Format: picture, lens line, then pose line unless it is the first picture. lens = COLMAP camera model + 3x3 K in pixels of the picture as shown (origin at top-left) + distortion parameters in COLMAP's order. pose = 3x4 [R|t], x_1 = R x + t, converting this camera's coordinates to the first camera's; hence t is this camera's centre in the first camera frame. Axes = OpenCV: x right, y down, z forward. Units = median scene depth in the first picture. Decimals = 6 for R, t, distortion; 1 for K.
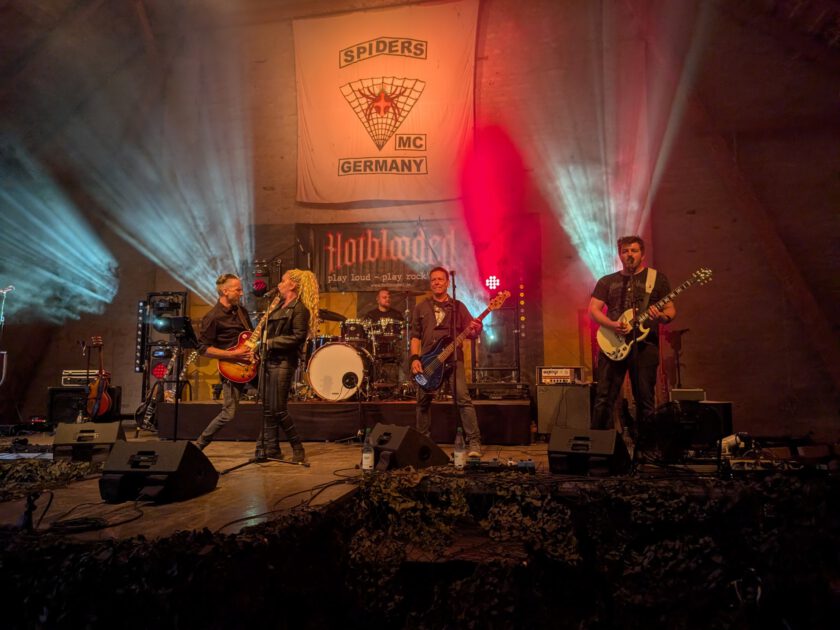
lens RADIAL K [[681.5, 0, 422.8], [0, 681.5, 310.4], [0, 0, 1]] dist [0.023617, -0.017390]
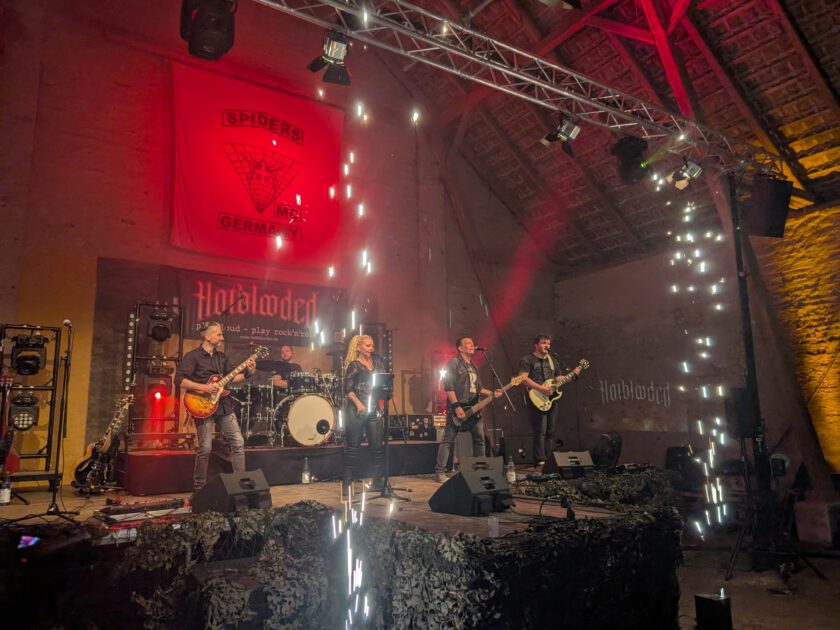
lens RADIAL K [[681.5, 0, 423.8], [0, 681.5, 314.4], [0, 0, 1]] dist [0.023617, -0.017390]
pose [[0.666589, 0.106926, 0.737716, -0.668427], [-0.063955, 0.994213, -0.086314, 0.001971], [-0.742676, 0.010356, 0.669570, 0.077157]]
